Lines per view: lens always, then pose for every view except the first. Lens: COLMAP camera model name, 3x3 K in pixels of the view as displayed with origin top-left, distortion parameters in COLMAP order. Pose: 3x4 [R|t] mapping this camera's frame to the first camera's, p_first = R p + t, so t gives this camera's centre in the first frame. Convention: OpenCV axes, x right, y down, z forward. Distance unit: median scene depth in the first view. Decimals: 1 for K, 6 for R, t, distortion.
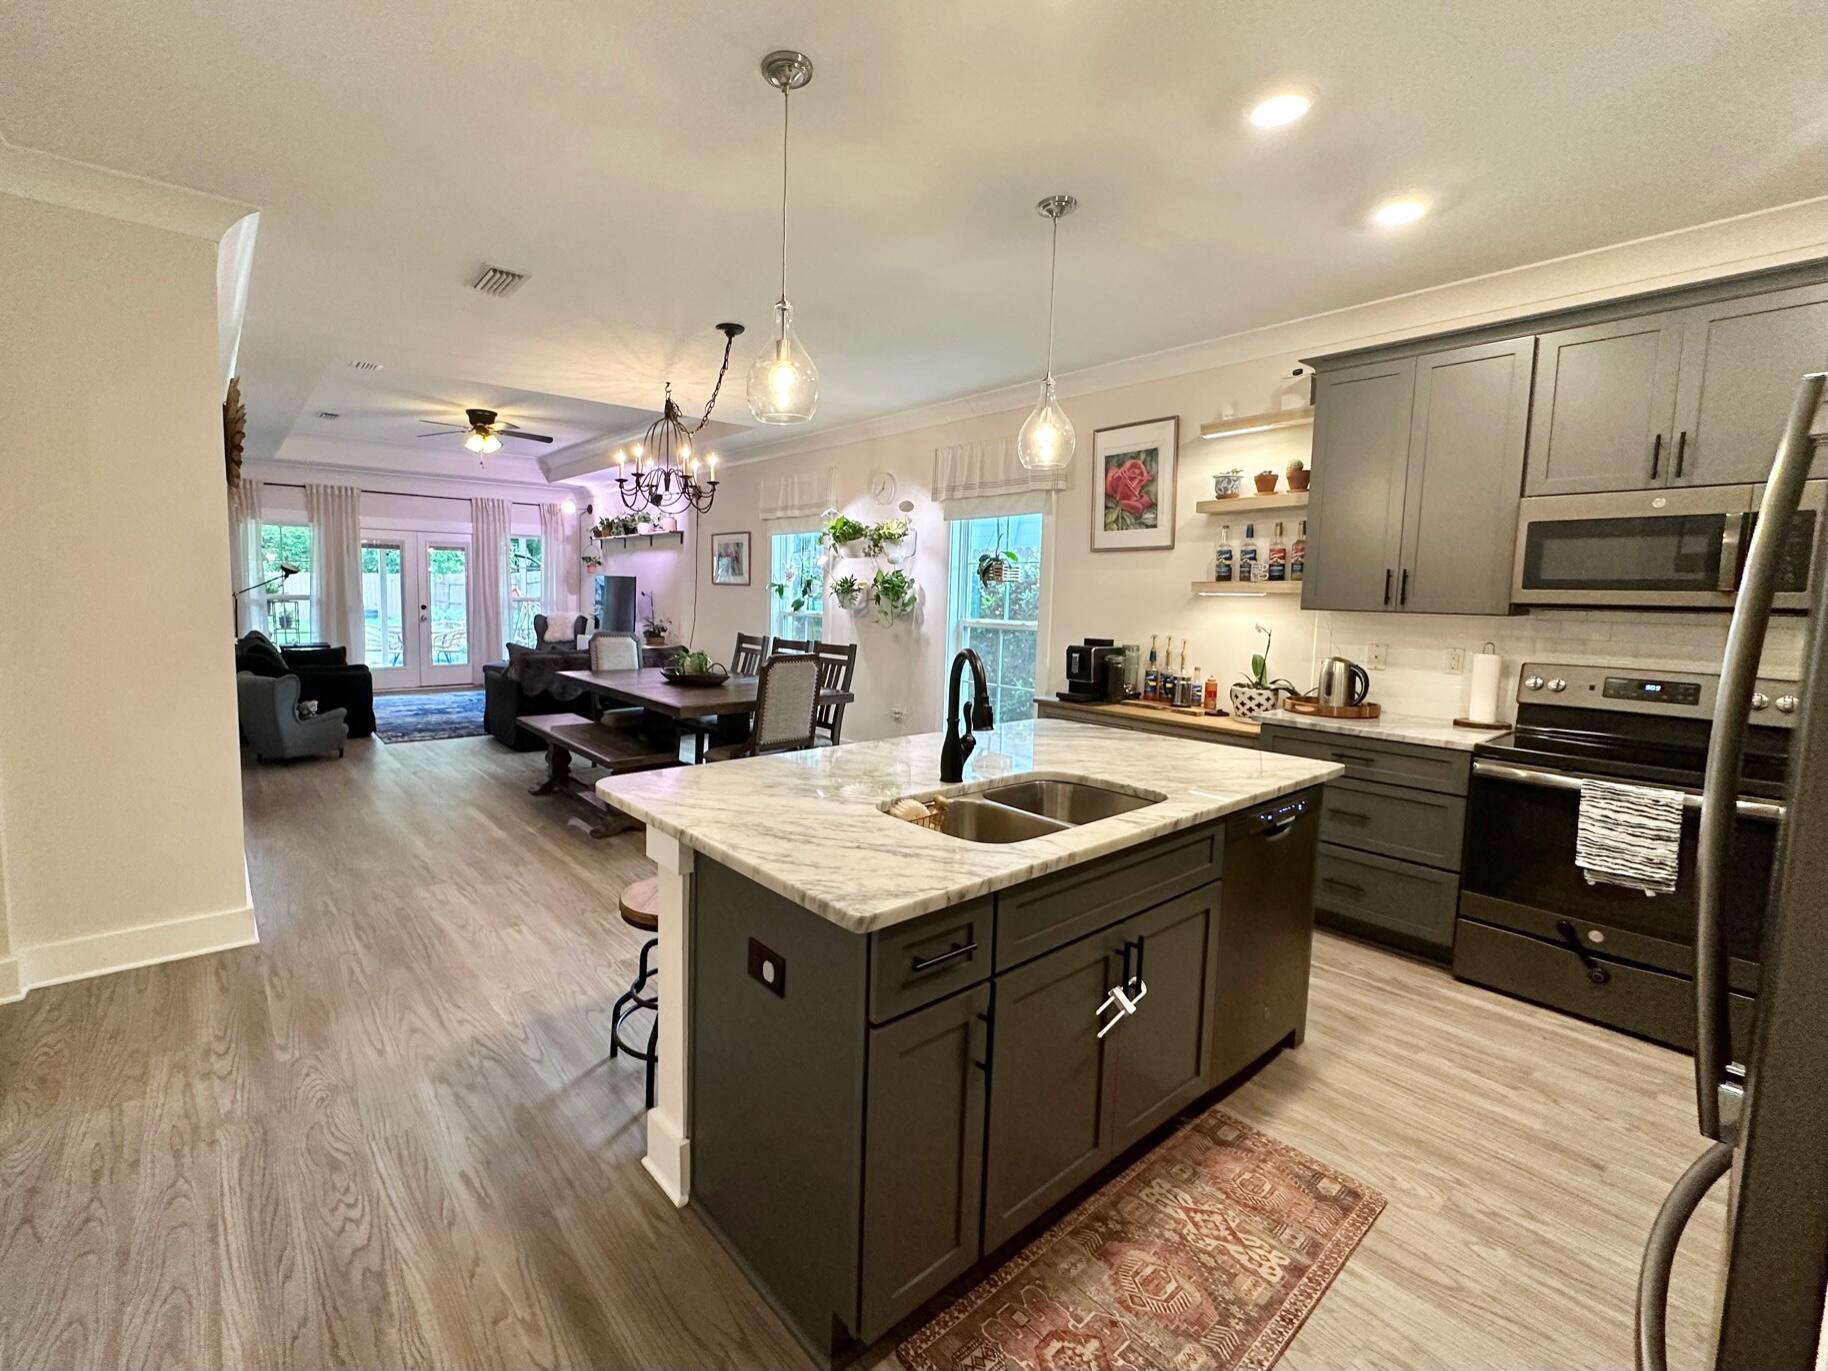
lens RADIAL K [[801.8, 0, 823.6], [0, 801.8, 659.8], [0, 0, 1]] dist [-0.001136, -0.000251]
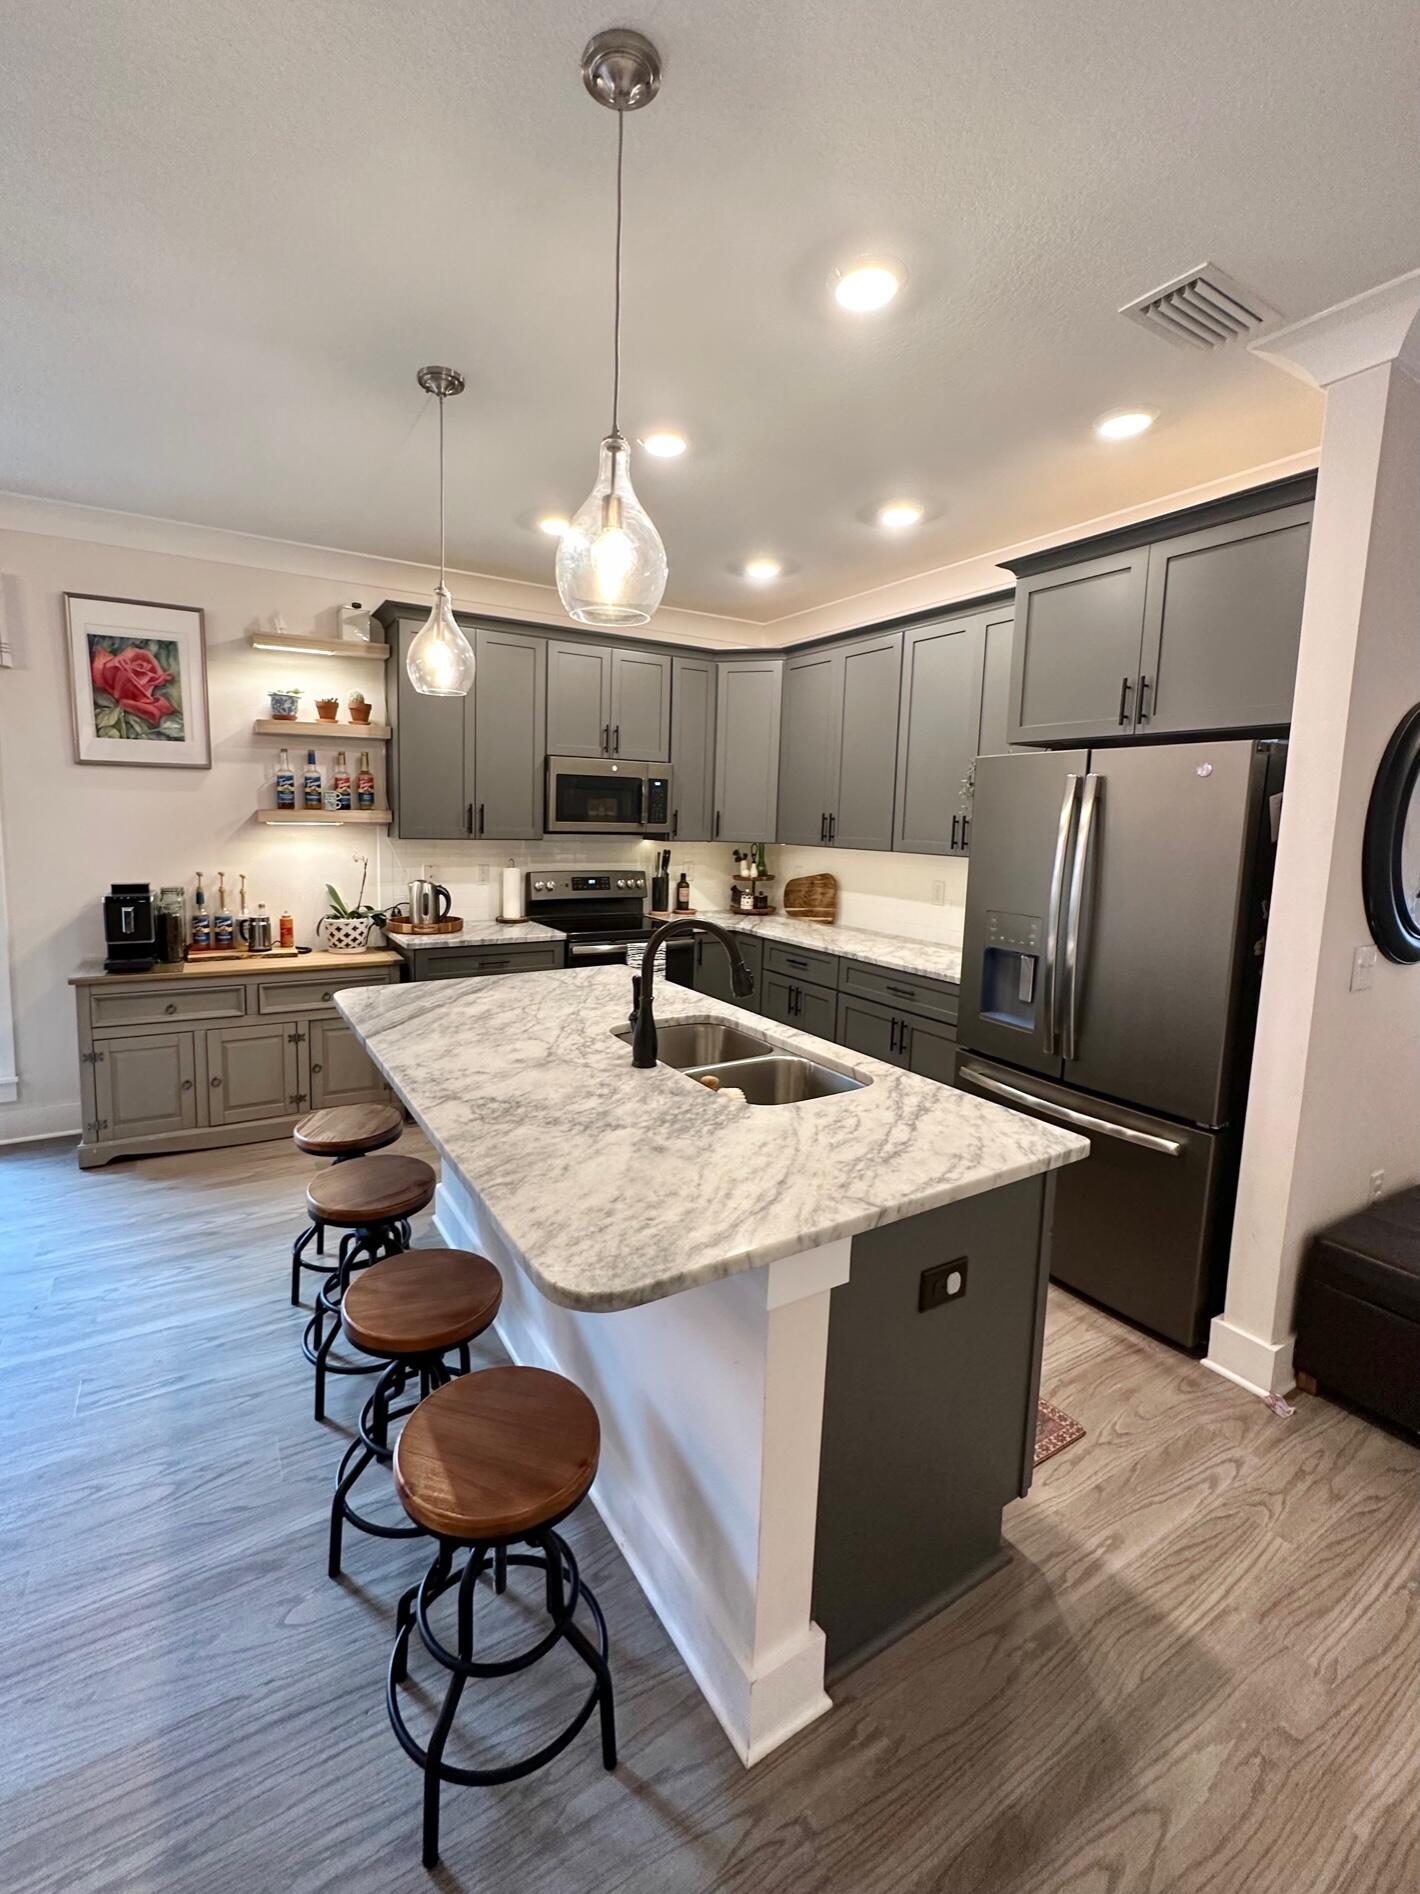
lens RADIAL K [[801.7, 0, 659.8], [0, 801.7, 903.9], [0, 0, 1]] dist [-0.001220, -0.000021]
pose [[0.136246, -0.126582, 0.982555, -0.242720], [0.064926, 0.990812, 0.118643, -0.046706], [-0.988545, 0.047629, 0.143213, 0.290973]]
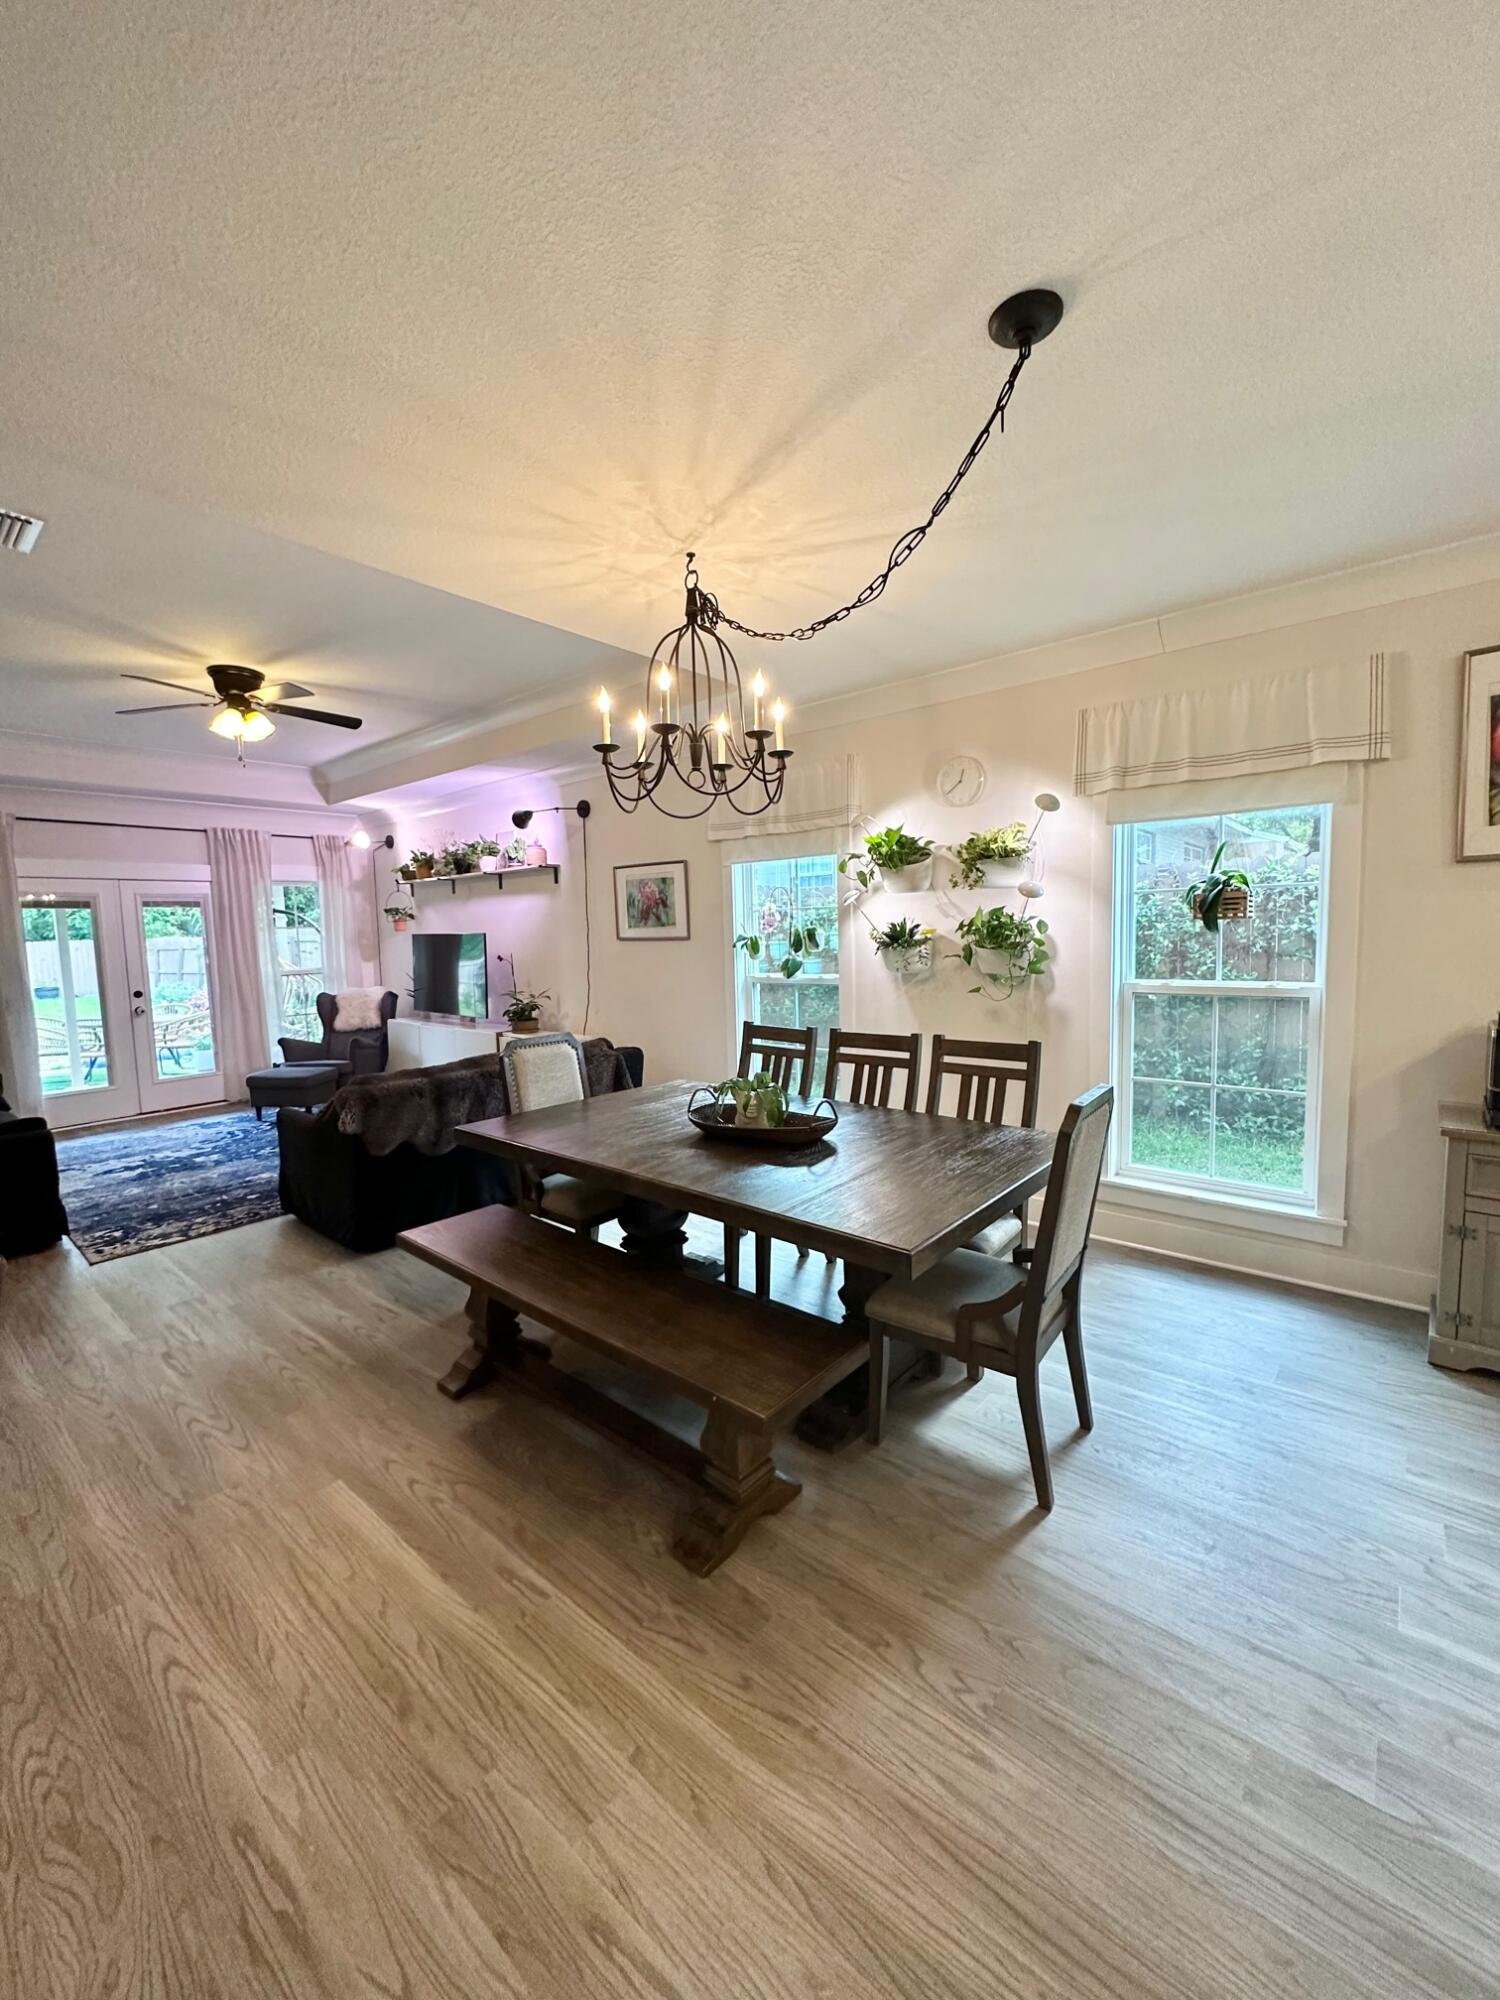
lens RADIAL K [[794.8, 0, 750.0], [0, 794.8, 1000.0], [0, 0, 1]] dist [-0.001195, -0.000155]
pose [[0.976608, -0.062629, 0.205707, -0.225677], [0.062624, 0.998016, 0.006542, -0.053554], [-0.205708, 0.006493, 0.978592, 0.409186]]
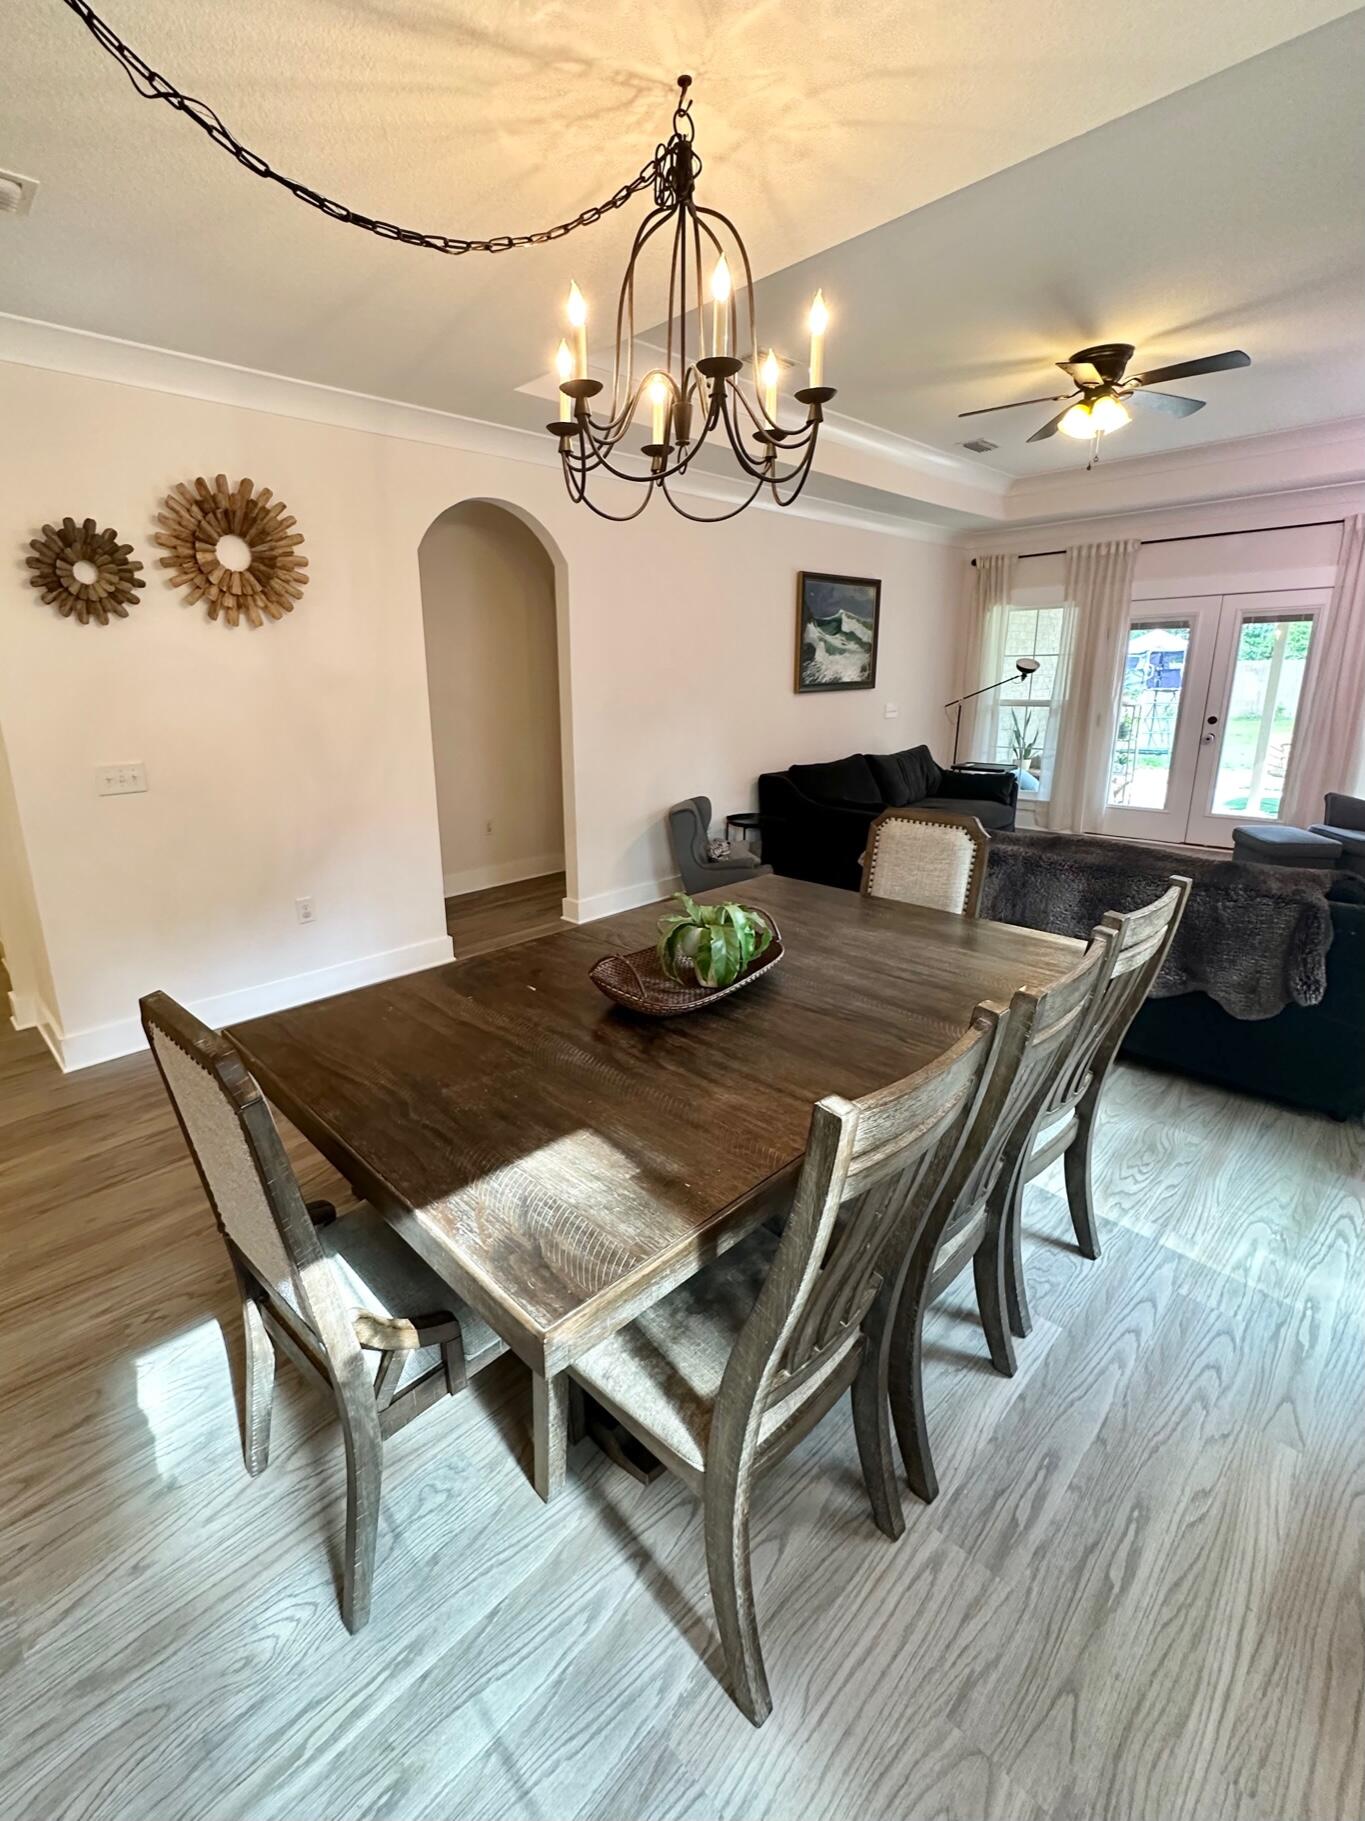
lens RADIAL K [[798.7, 0, 619.9], [0, 798.7, 870.7], [0, 0, 1]] dist [-0.001136, -0.000251]
pose [[0.087816, 0.219777, -0.971590, 0.149173], [-0.069555, 0.974330, 0.214111, -0.084159], [0.993705, 0.048776, 0.100848, 0.777456]]
